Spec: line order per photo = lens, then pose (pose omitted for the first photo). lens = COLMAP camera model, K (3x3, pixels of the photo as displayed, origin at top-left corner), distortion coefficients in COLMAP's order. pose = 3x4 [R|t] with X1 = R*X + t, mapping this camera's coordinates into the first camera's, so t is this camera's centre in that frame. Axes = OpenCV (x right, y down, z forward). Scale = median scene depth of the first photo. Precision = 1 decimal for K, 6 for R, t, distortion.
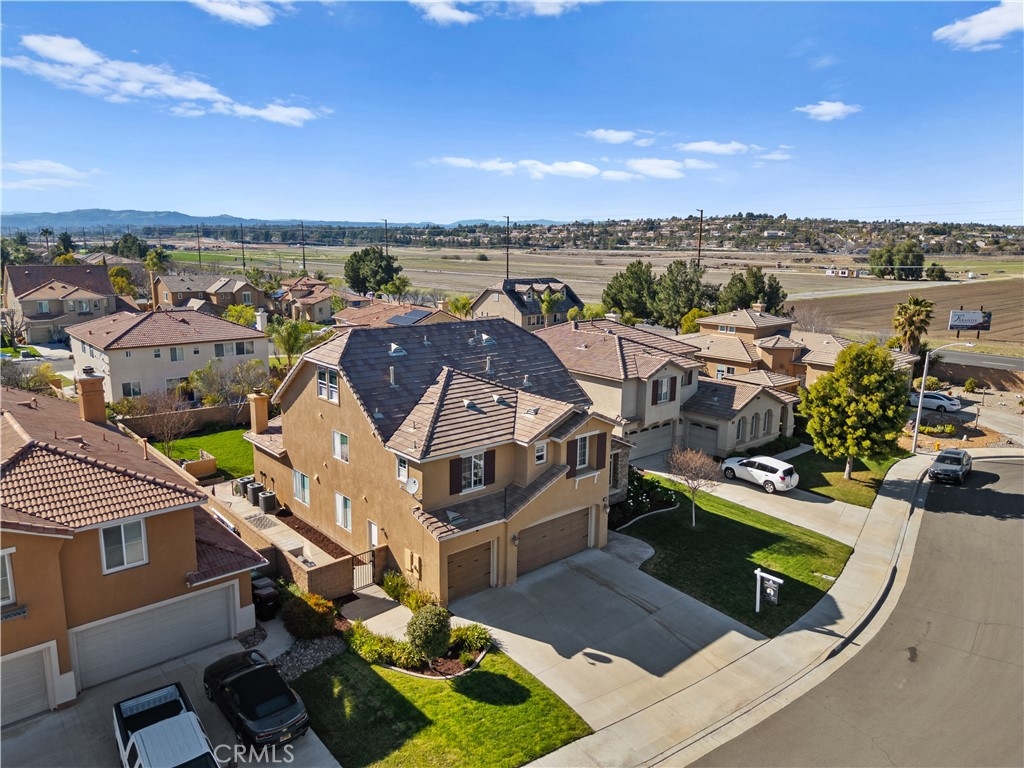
lens RADIAL K [[722.4, 0, 510.7], [0, 722.4, 381.6], [0, 0, 1]] dist [0.060318, -0.051846]
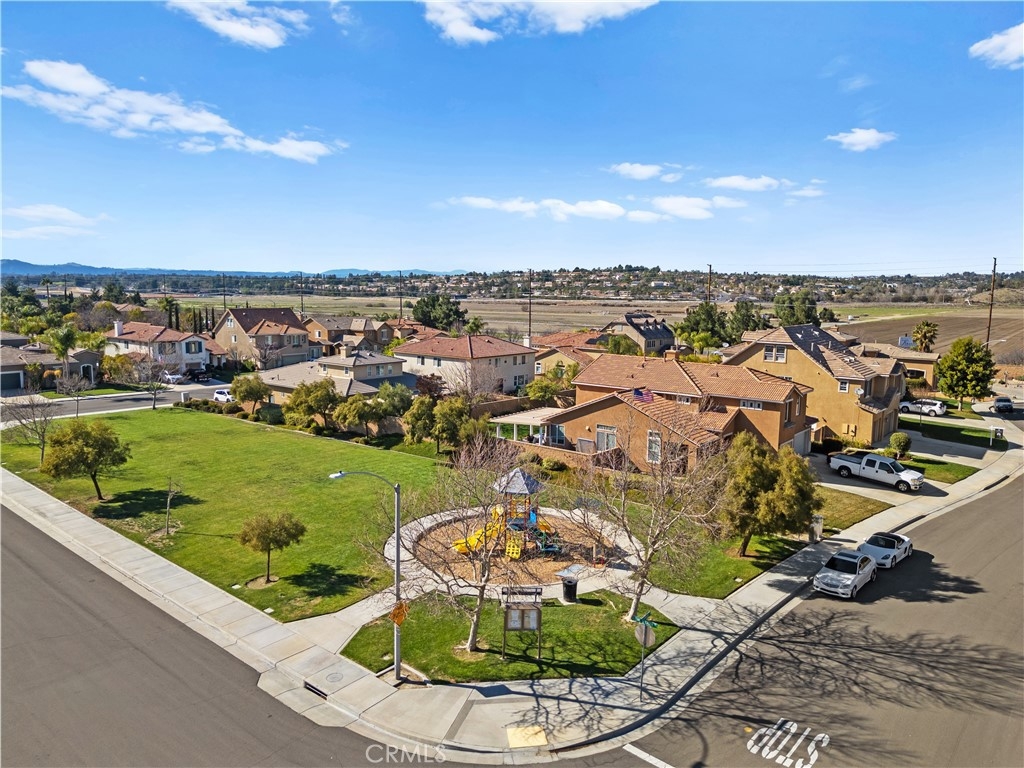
lens RADIAL K [[722.4, 0, 510.7], [0, 722.4, 381.6], [0, 0, 1]] dist [0.060318, -0.051846]
pose [[0.984835, -0.022743, 0.171997, -0.696183], [0.034188, 0.997372, -0.063873, 0.097906], [-0.170092, 0.068784, 0.983025, -0.455621]]
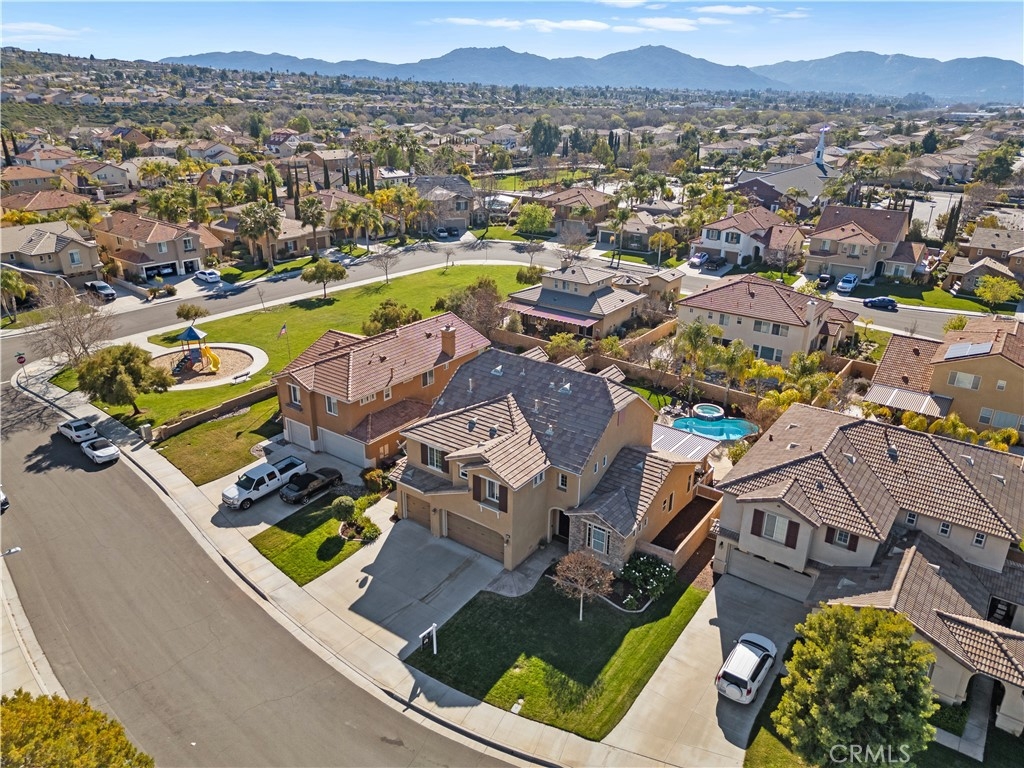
lens RADIAL K [[722.4, 0, 510.7], [0, 722.4, 381.6], [0, 0, 1]] dist [0.060318, -0.051846]
pose [[0.224878, 0.357050, -0.906612, 0.625440], [-0.202972, 0.927198, 0.314812, -0.258727], [0.953012, 0.113223, 0.280978, 0.325513]]
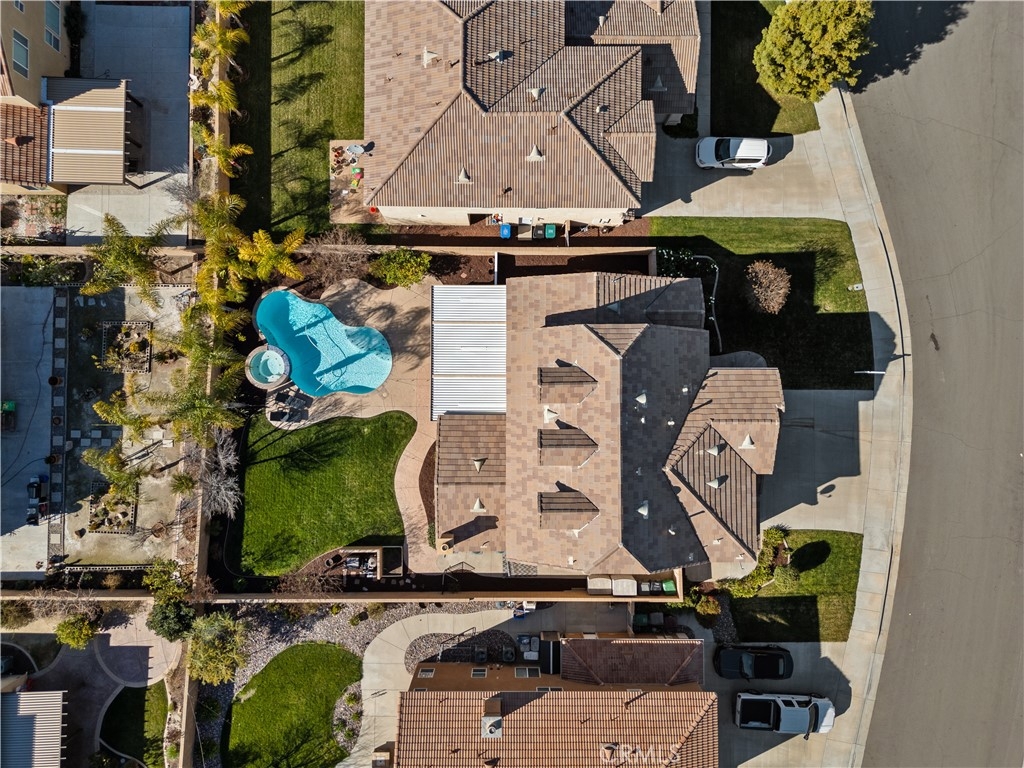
lens RADIAL K [[722.4, 0, 510.7], [0, 722.4, 381.6], [0, 0, 1]] dist [0.060318, -0.051846]
pose [[0.658694, -0.752285, 0.013746, -0.085028], [0.150088, 0.149274, 0.977339, -0.602652], [-0.737289, -0.641704, 0.211235, 0.550581]]
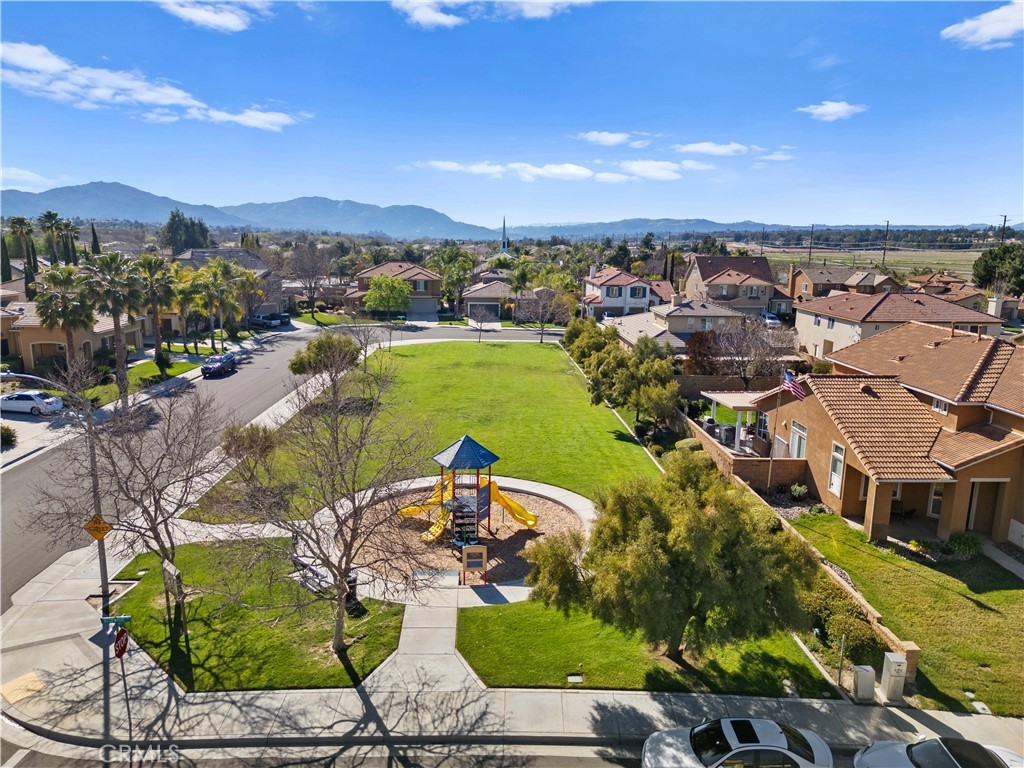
lens RADIAL K [[722.4, 0, 510.7], [0, 722.4, 381.6], [0, 0, 1]] dist [0.060318, -0.051846]
pose [[0.783459, 0.122467, -0.609256, -0.264761], [-0.126894, 0.991260, 0.036078, 0.073789], [0.608350, 0.049045, 0.792152, -0.219671]]
